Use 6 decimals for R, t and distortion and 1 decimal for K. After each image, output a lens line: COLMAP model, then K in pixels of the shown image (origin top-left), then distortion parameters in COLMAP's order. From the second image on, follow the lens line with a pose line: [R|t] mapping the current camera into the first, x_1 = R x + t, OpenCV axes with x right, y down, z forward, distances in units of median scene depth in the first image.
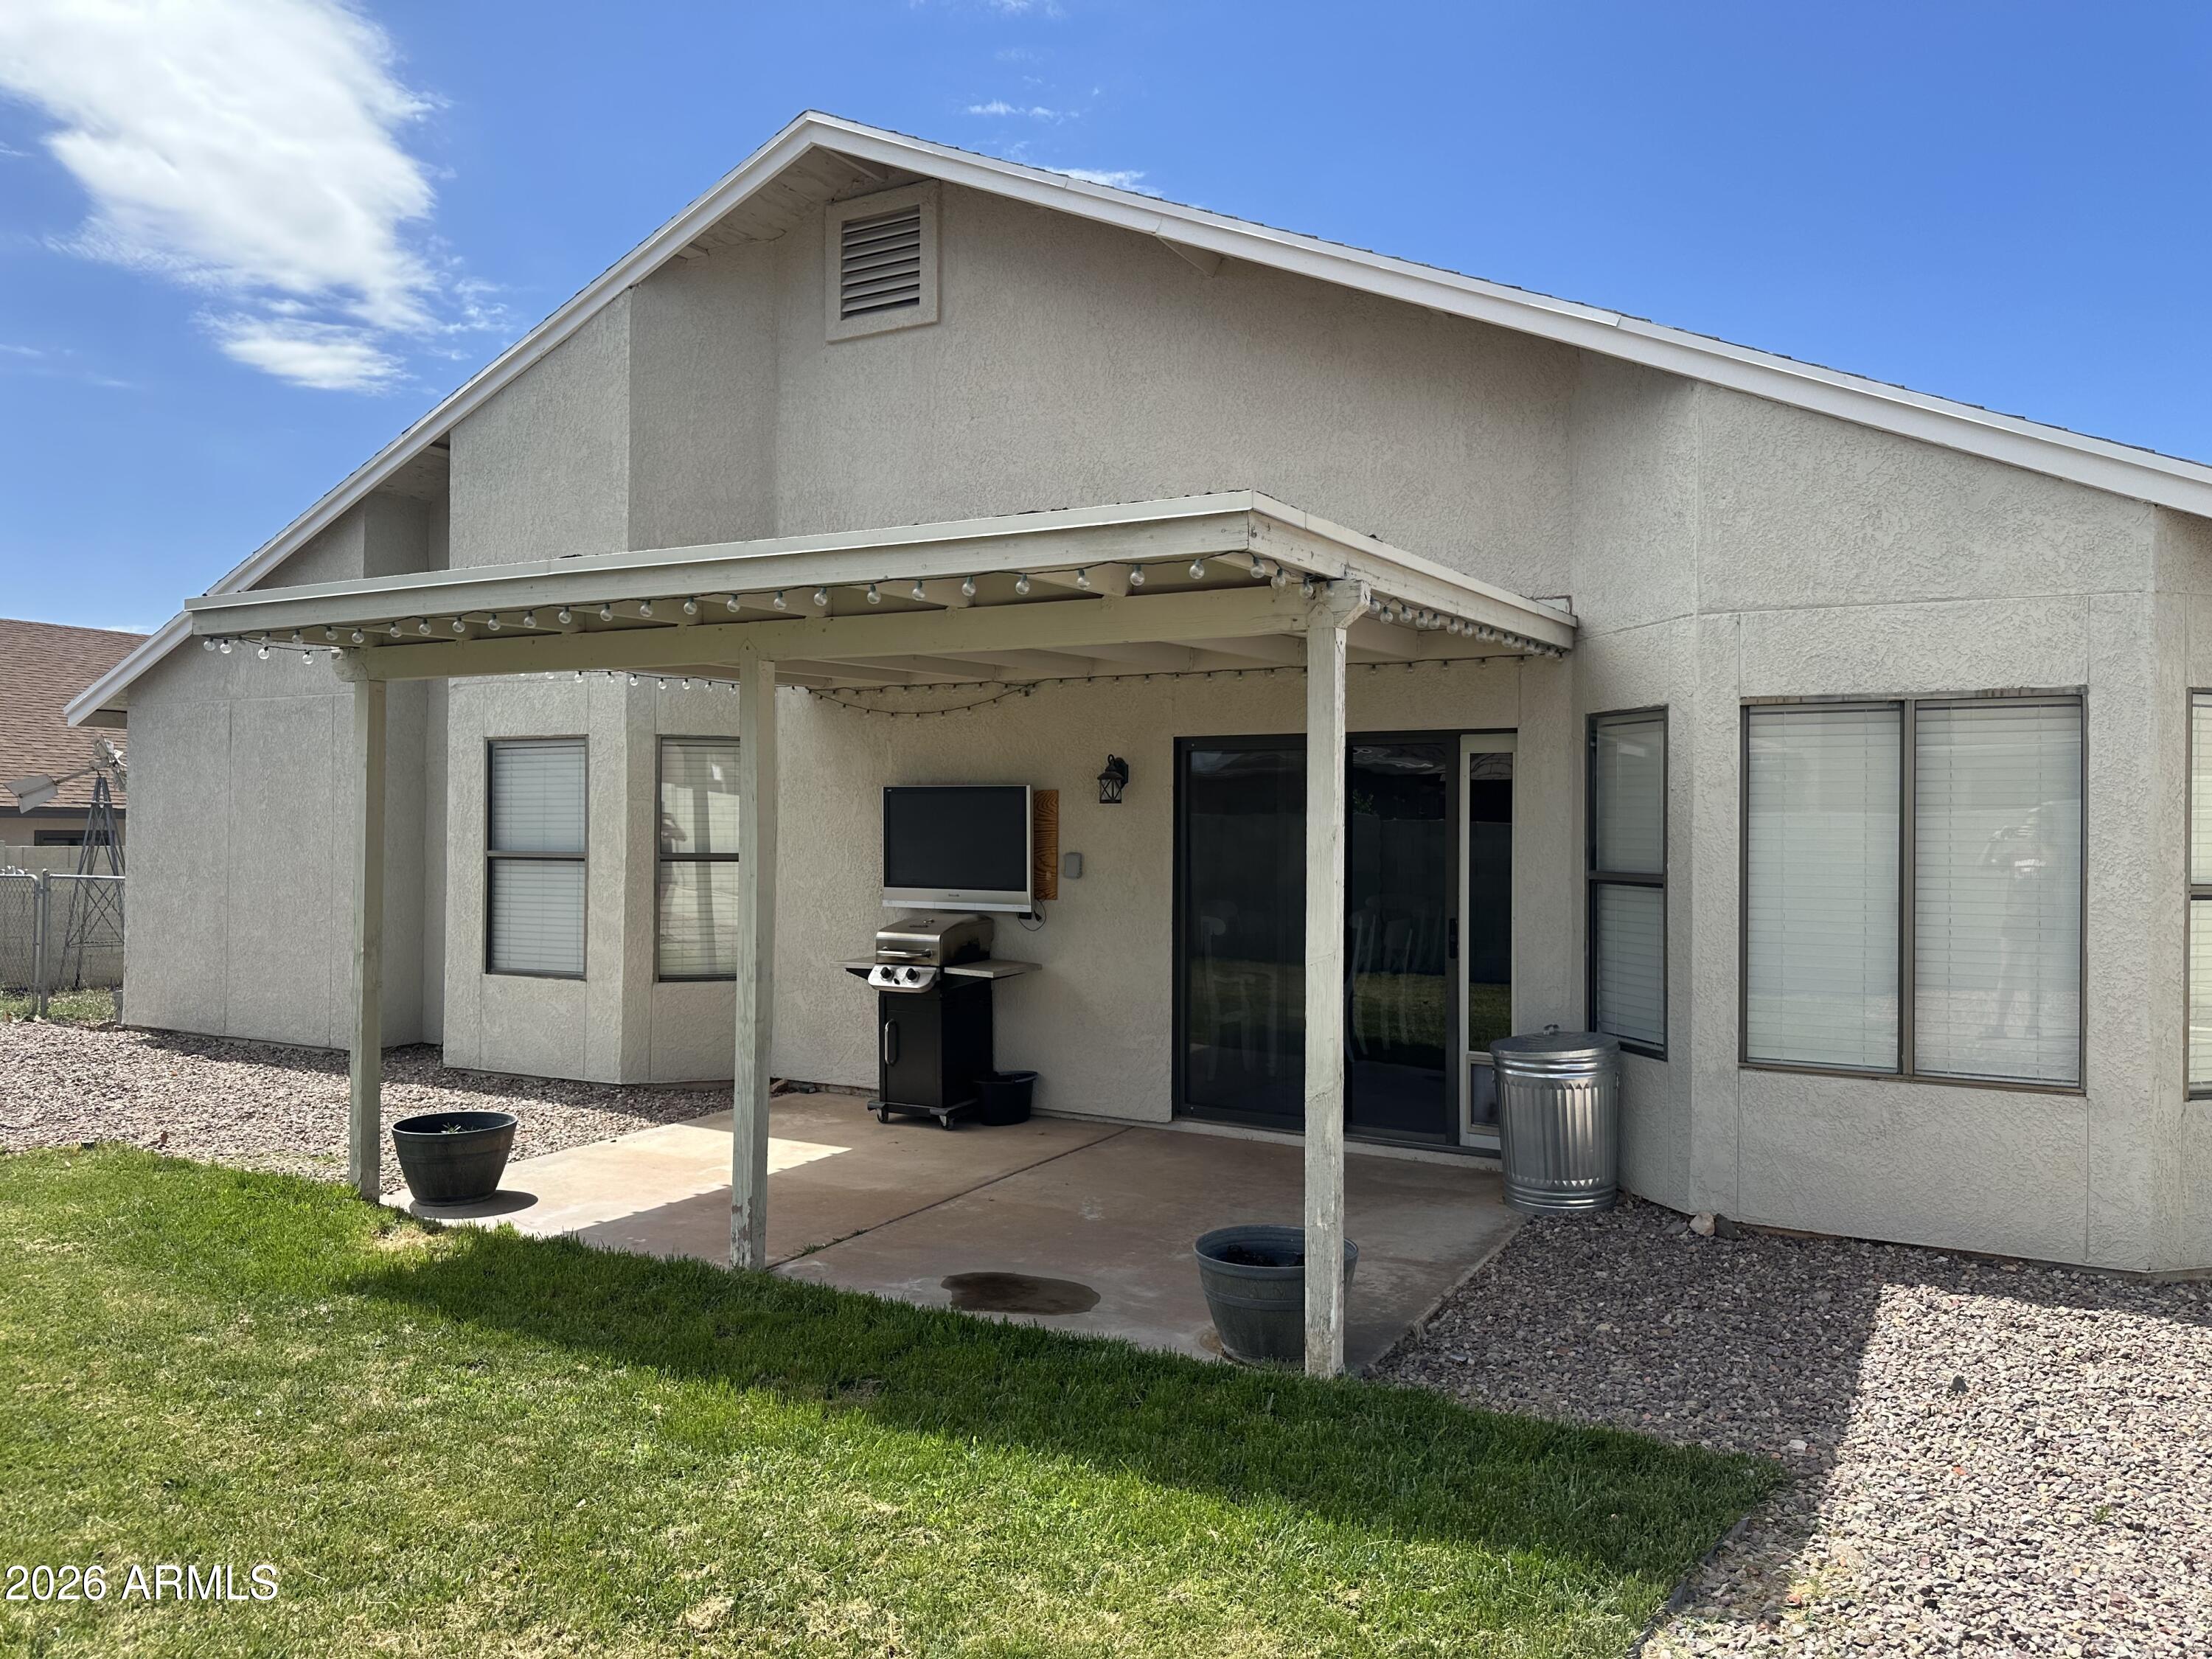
lens RADIAL K [[1552.4, 0, 1106.0], [0, 1552.4, 829.5], [0, 0, 1]] dist [0.074378, -0.001392]
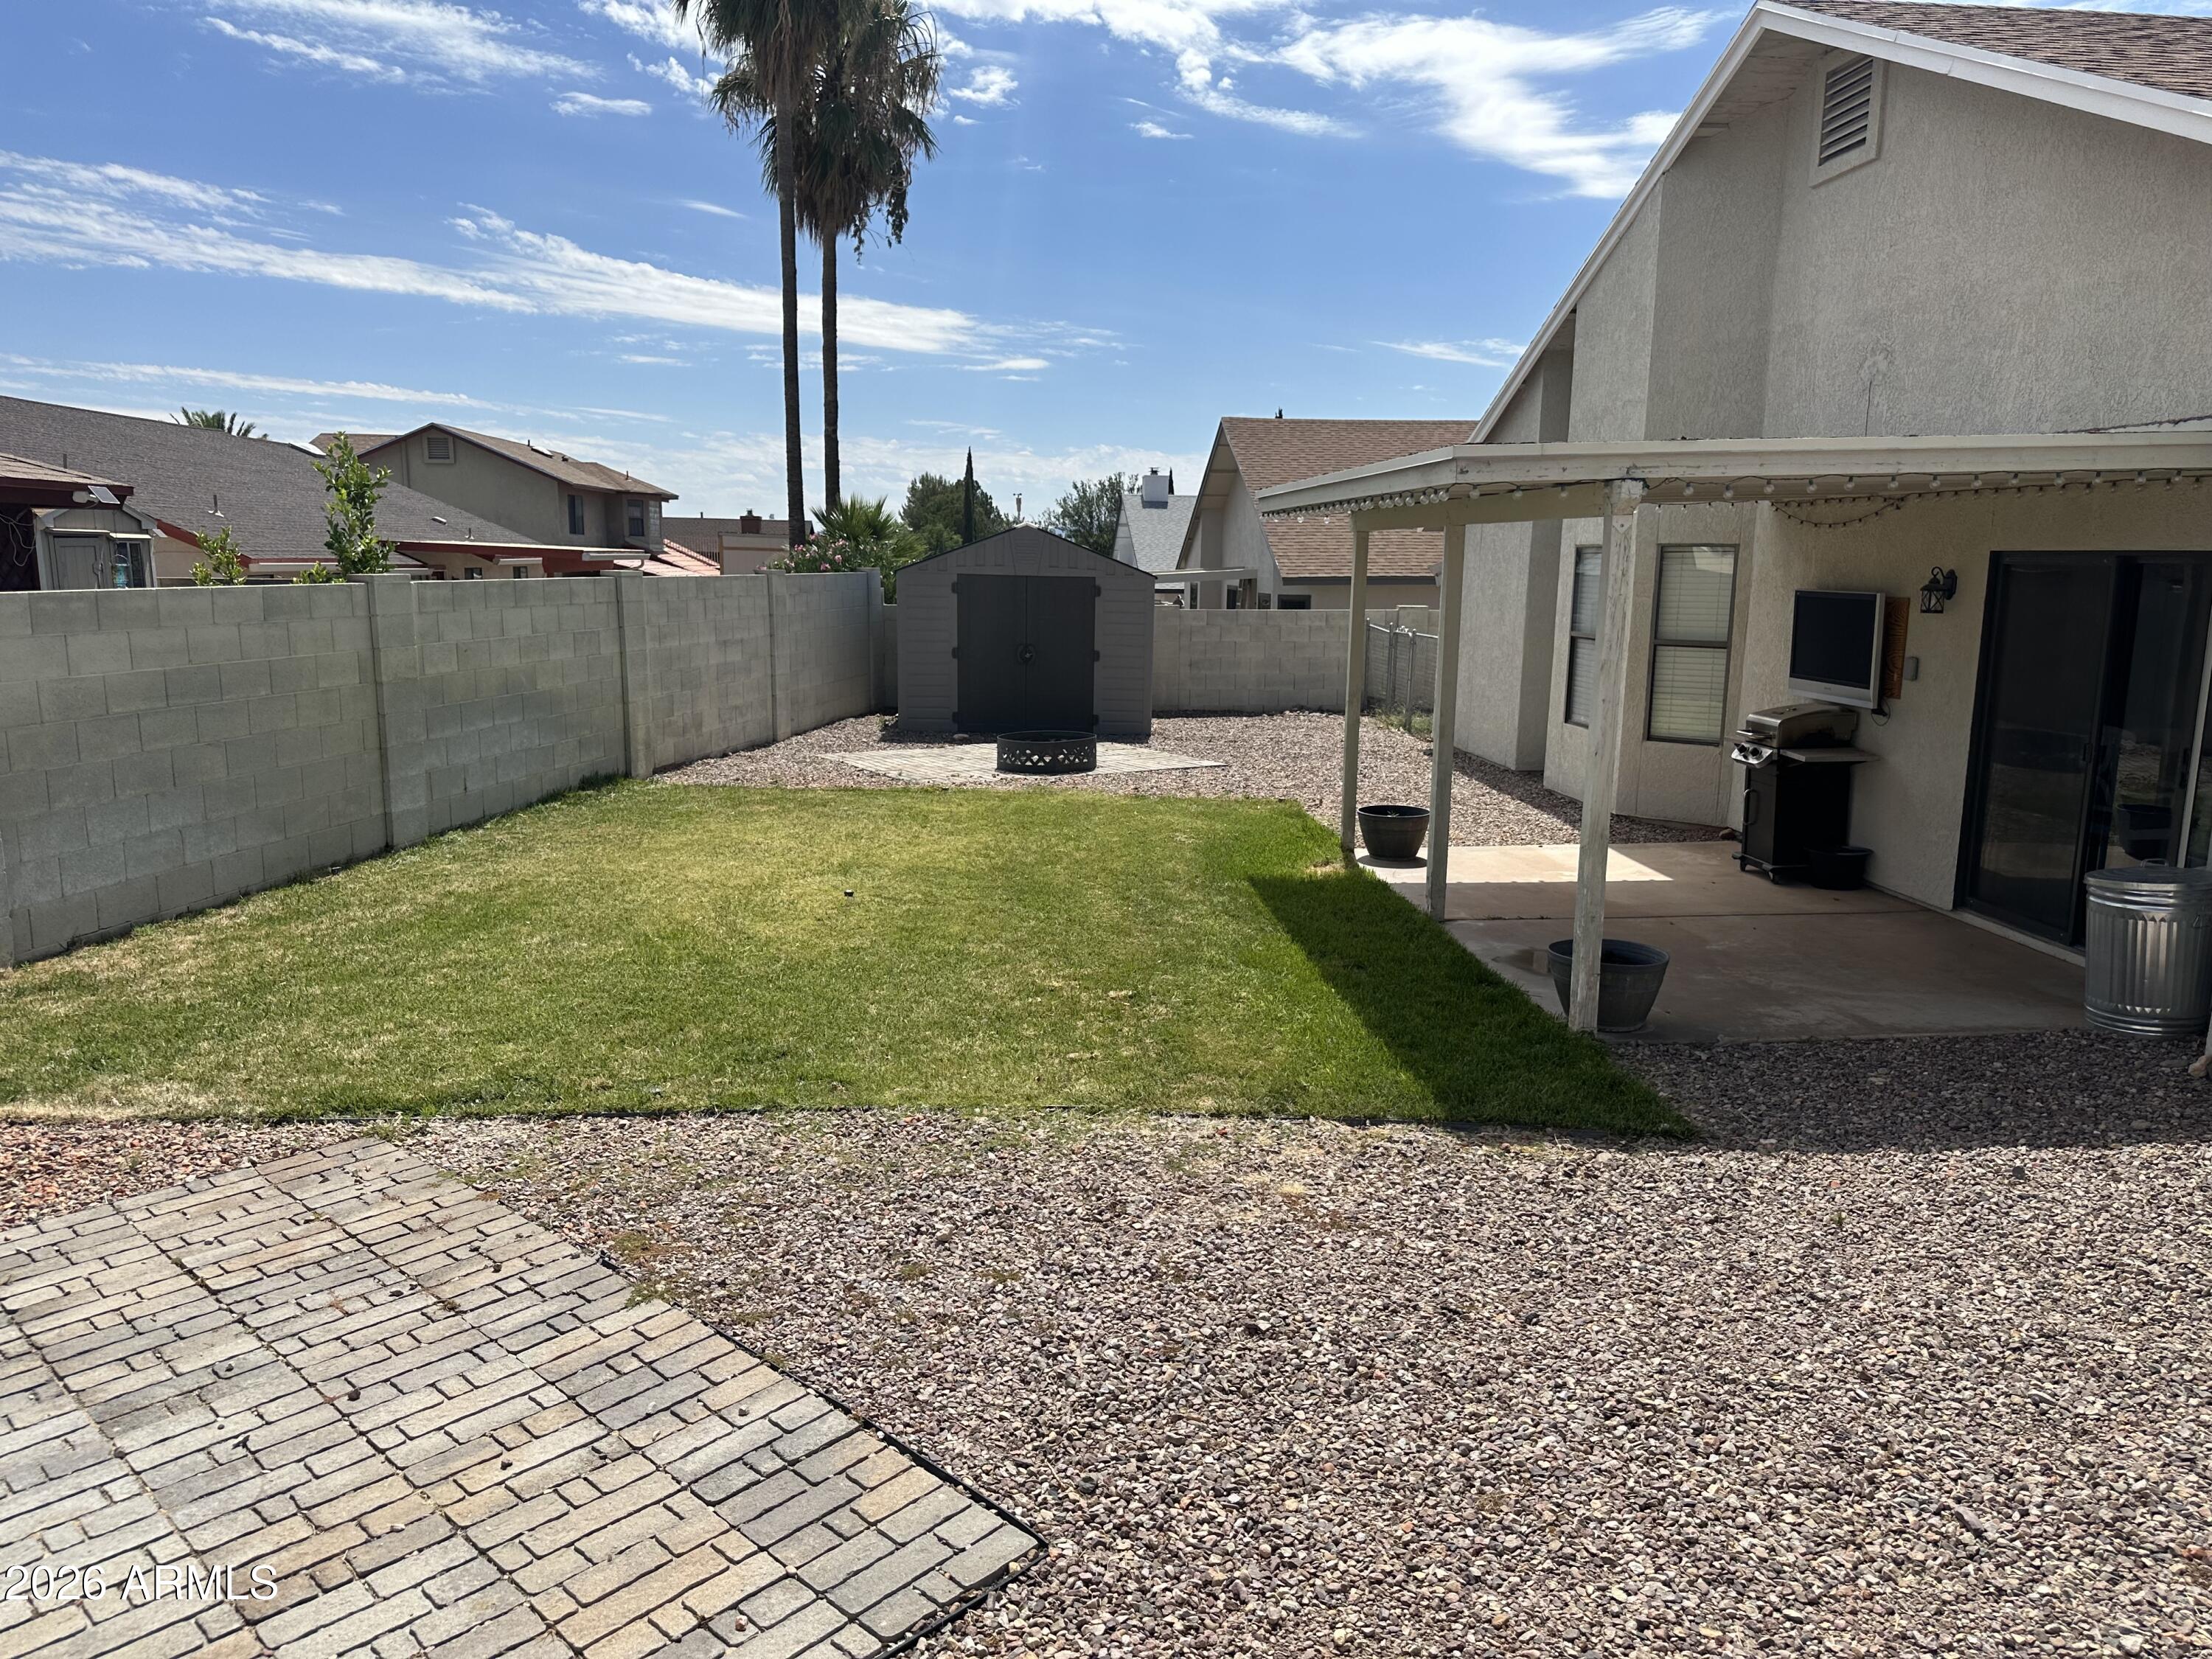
lens RADIAL K [[1540.6, 0, 1106.0], [0, 1540.6, 829.5], [0, 0, 1]] dist [-0.002161, -0.002455]
pose [[0.570816, 0.138670, -0.809283, 0.539416], [-0.005576, 0.986267, 0.165063, -0.040126], [0.821059, -0.089708, 0.563750, -0.083772]]
